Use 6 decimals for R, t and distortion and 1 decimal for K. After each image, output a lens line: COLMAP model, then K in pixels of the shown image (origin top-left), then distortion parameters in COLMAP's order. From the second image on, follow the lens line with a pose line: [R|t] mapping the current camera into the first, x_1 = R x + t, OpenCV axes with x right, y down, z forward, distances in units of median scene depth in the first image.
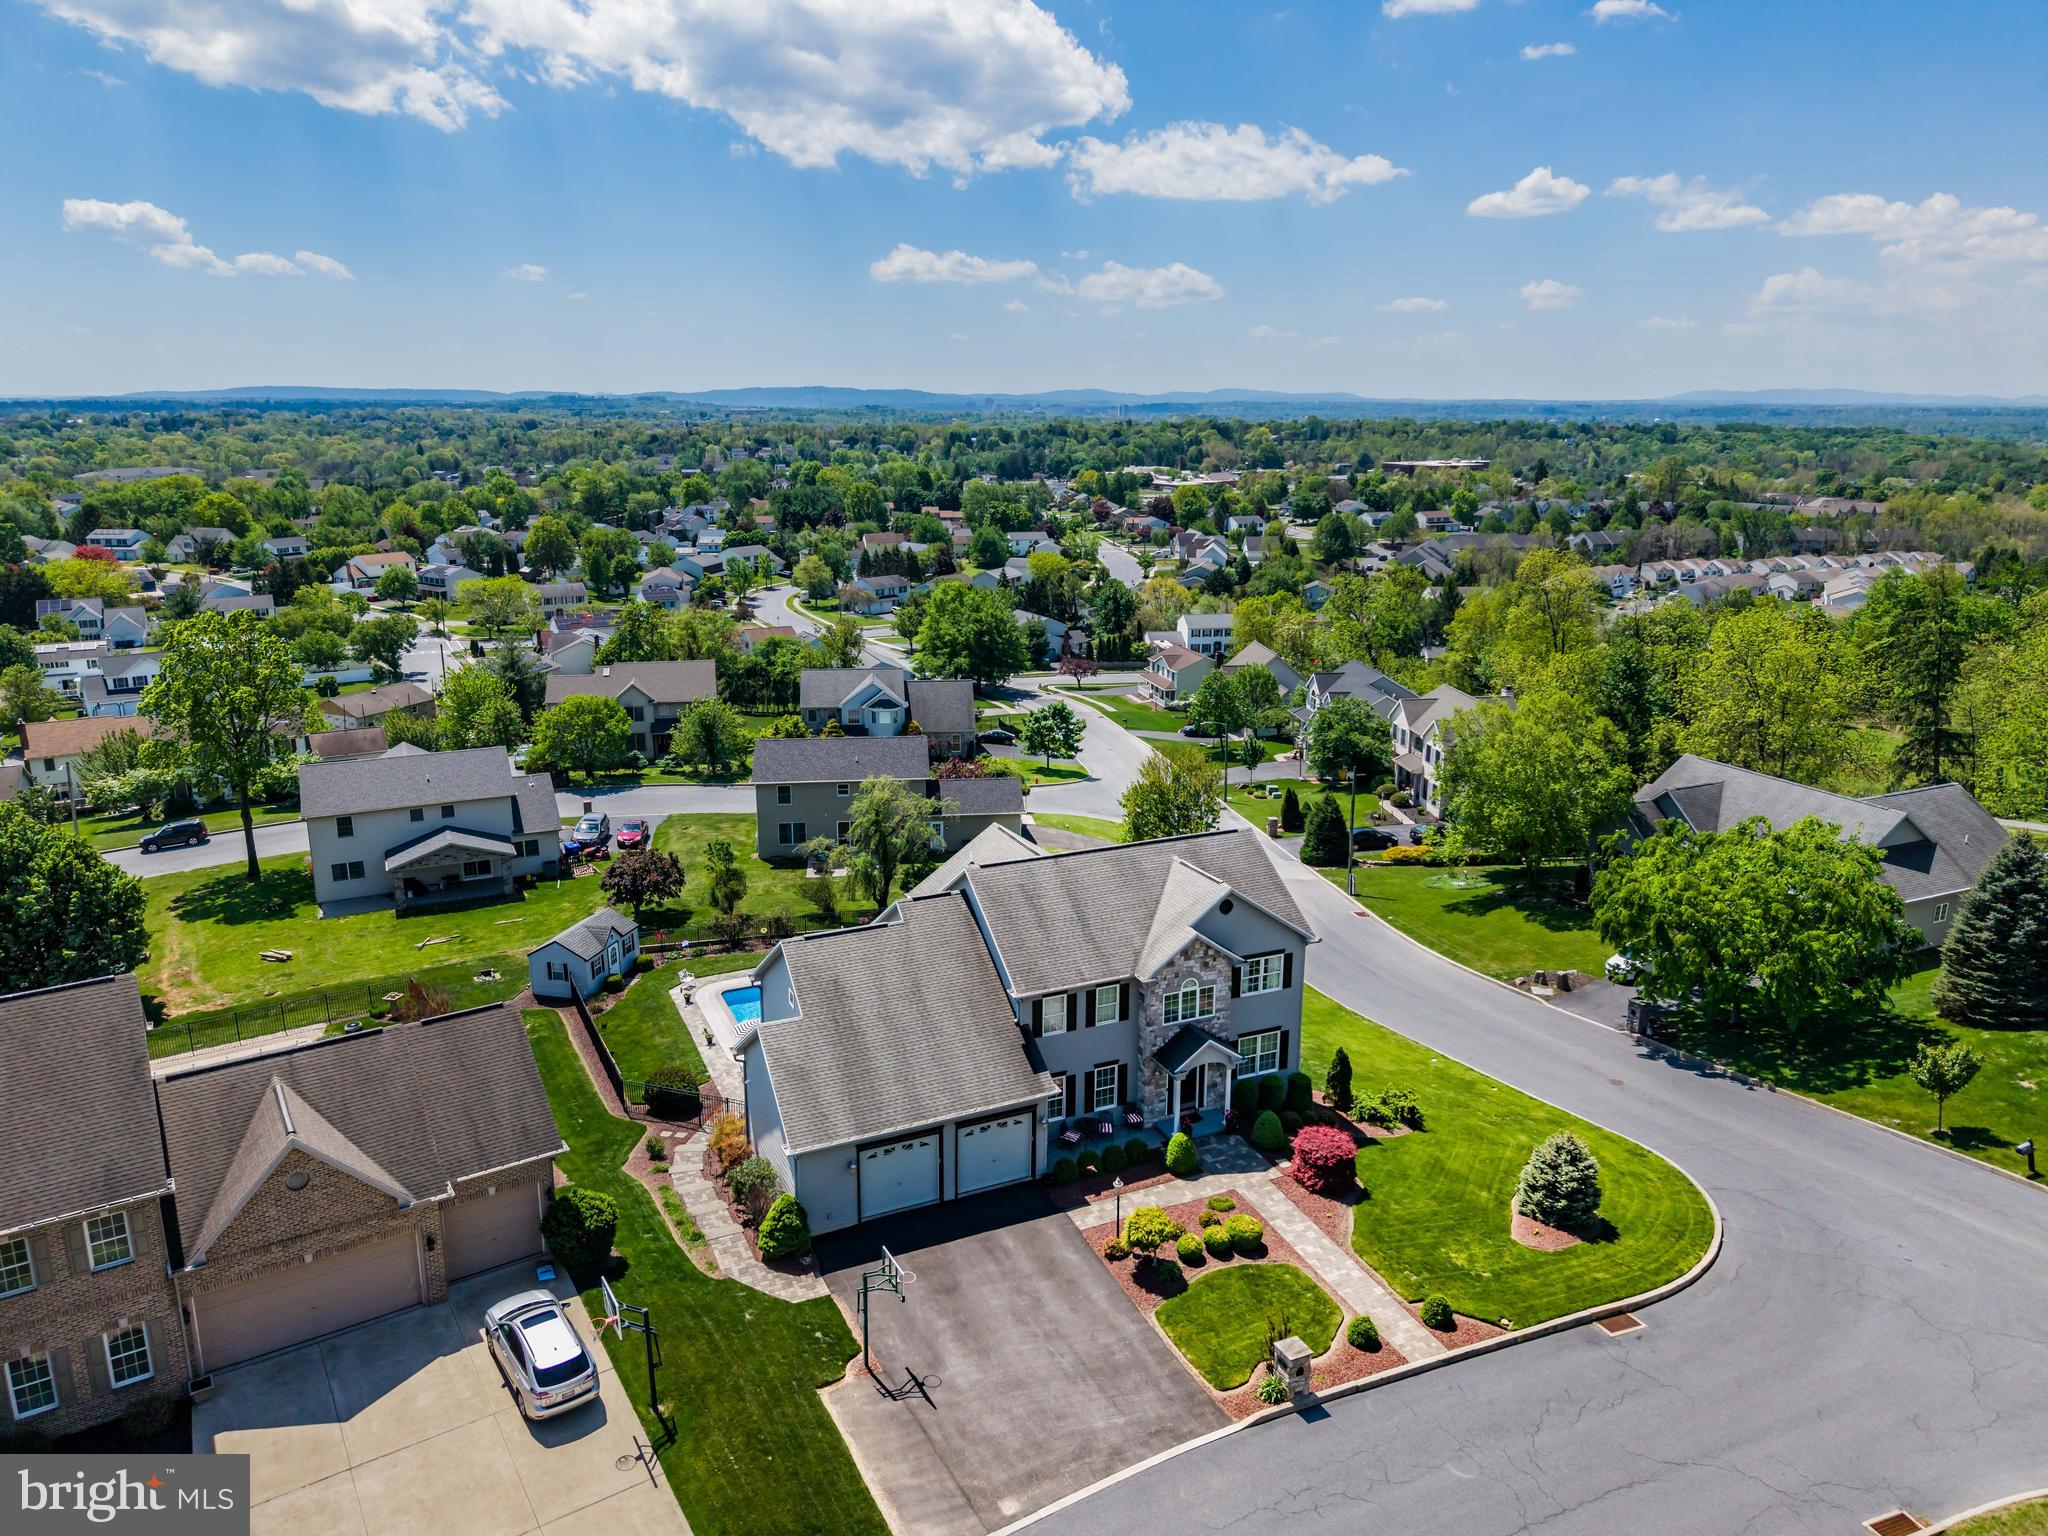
lens RADIAL K [[1578.5, 0, 1024.0], [0, 1578.5, 768.0], [0, 0, 1]] dist [0.064691, -0.157509]
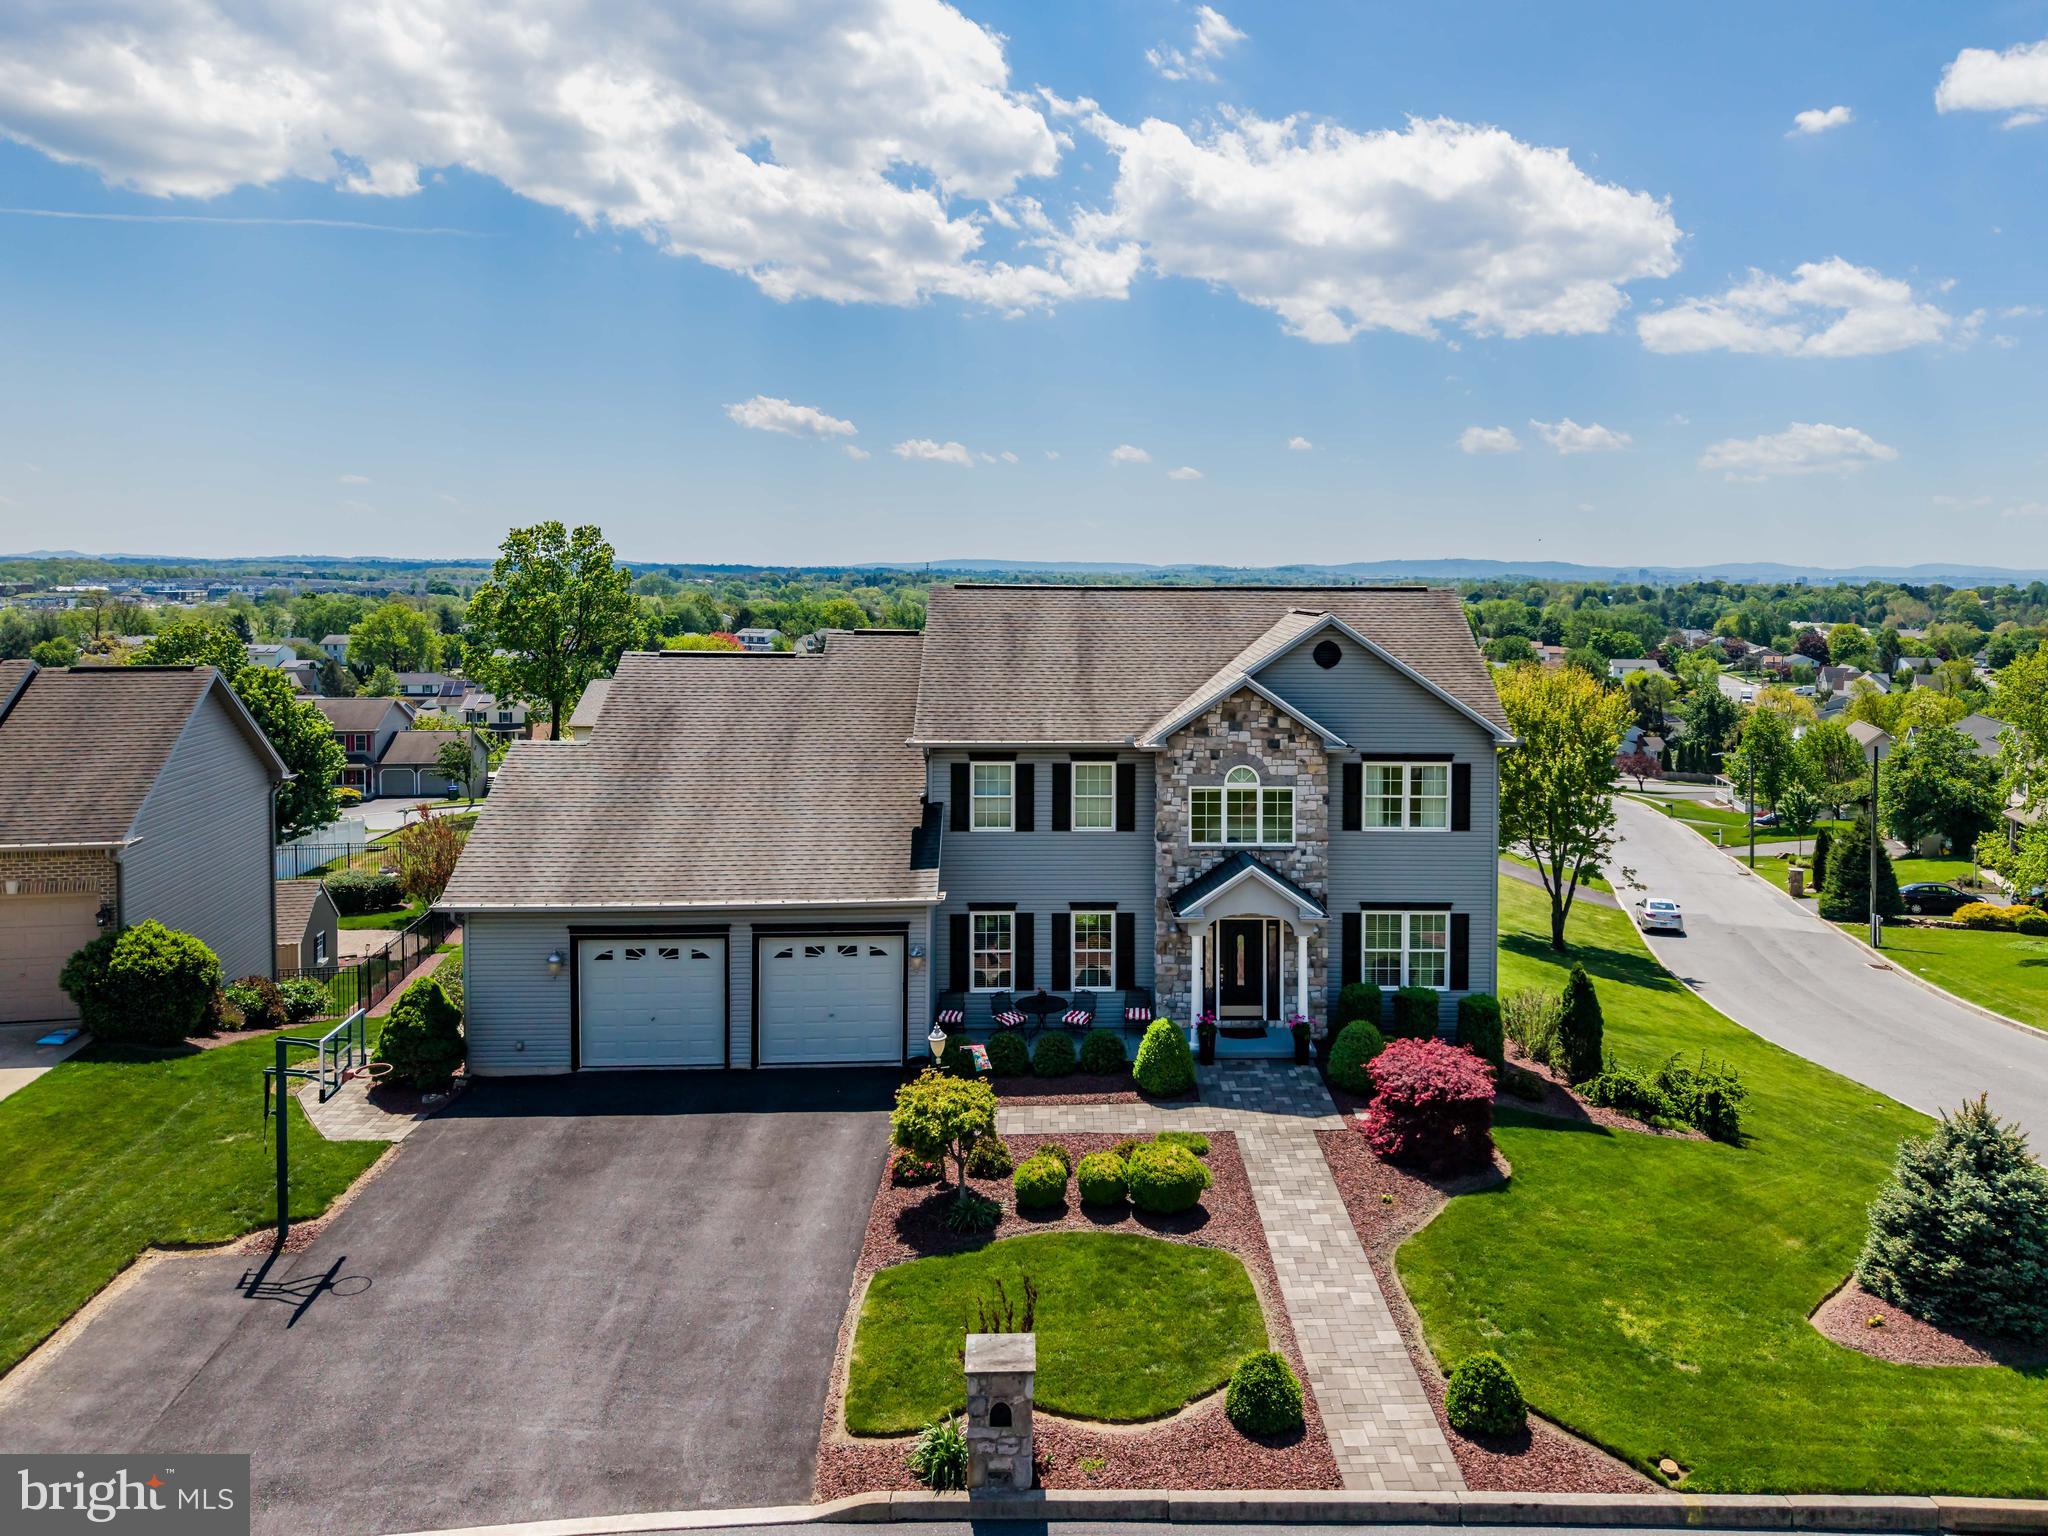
lens RADIAL K [[1554.1, 0, 1046.1], [0, 1554.1, 606.7], [0, 0, 1]] dist [0.041843, -0.053072]
pose [[0.917811, 0.015331, -0.396720, 0.260448], [-0.104759, 0.973192, -0.204752, 0.199041], [0.382946, 0.229484, 0.894813, 0.459599]]
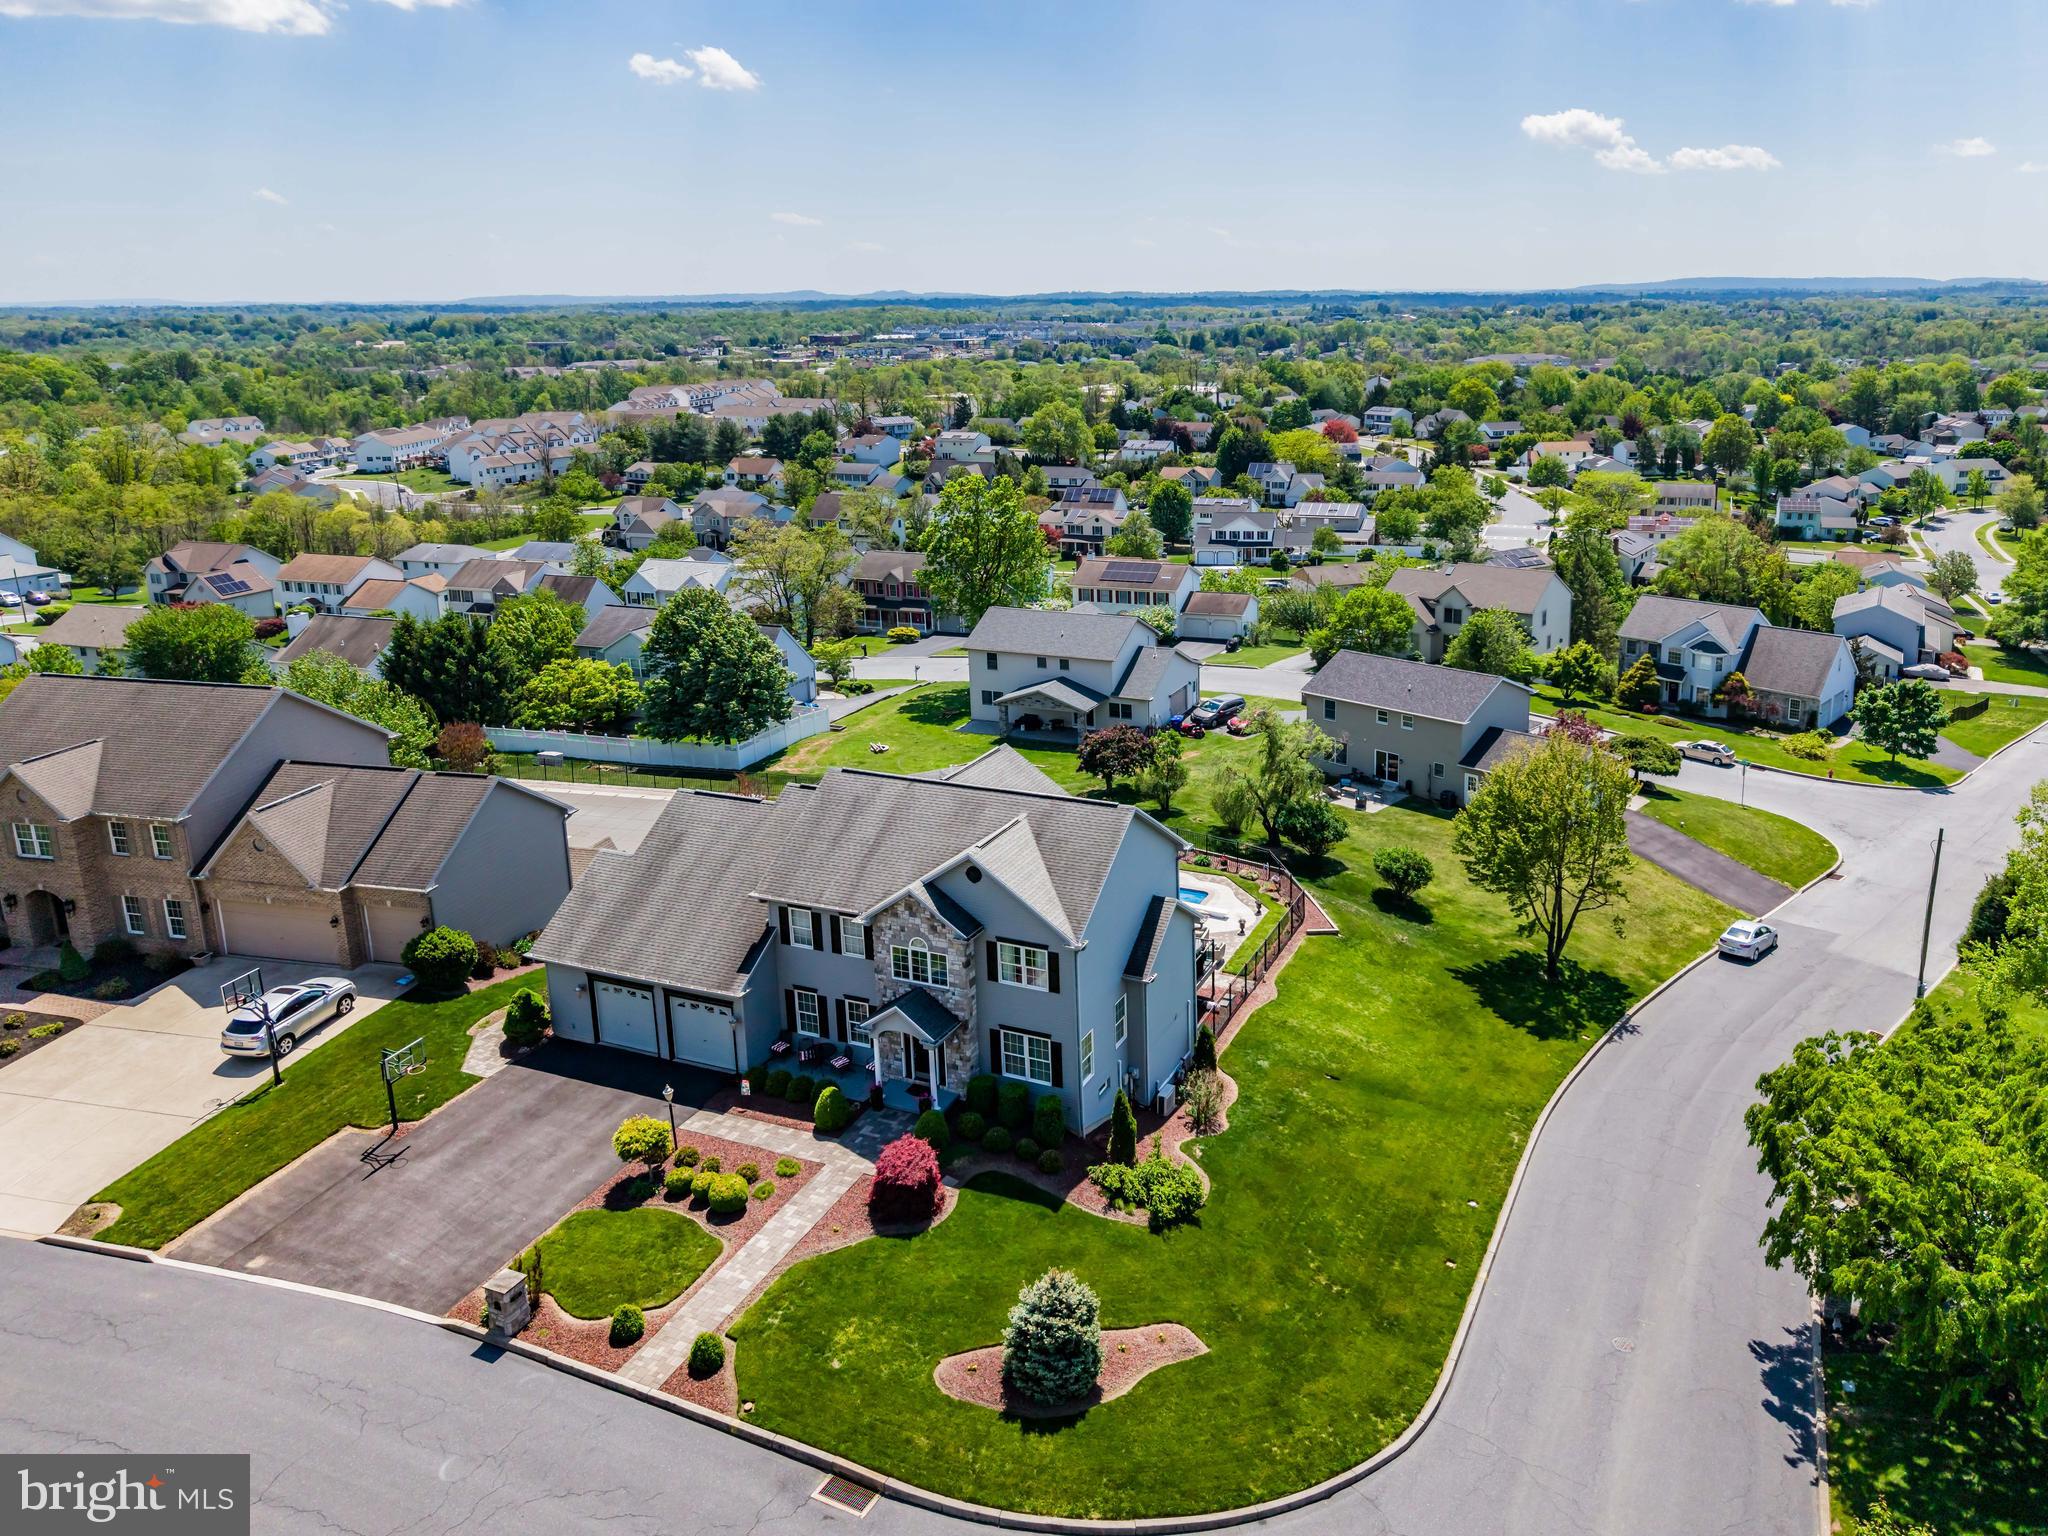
lens RADIAL K [[1554.1, 0, 1046.1], [0, 1554.1, 606.7], [0, 0, 1]] dist [0.041843, -0.053072]
pose [[0.629715, 0.141607, -0.763810, 0.813965], [-0.162463, 0.985509, 0.048768, -0.112163], [0.759647, 0.093381, 0.643596, 0.456039]]
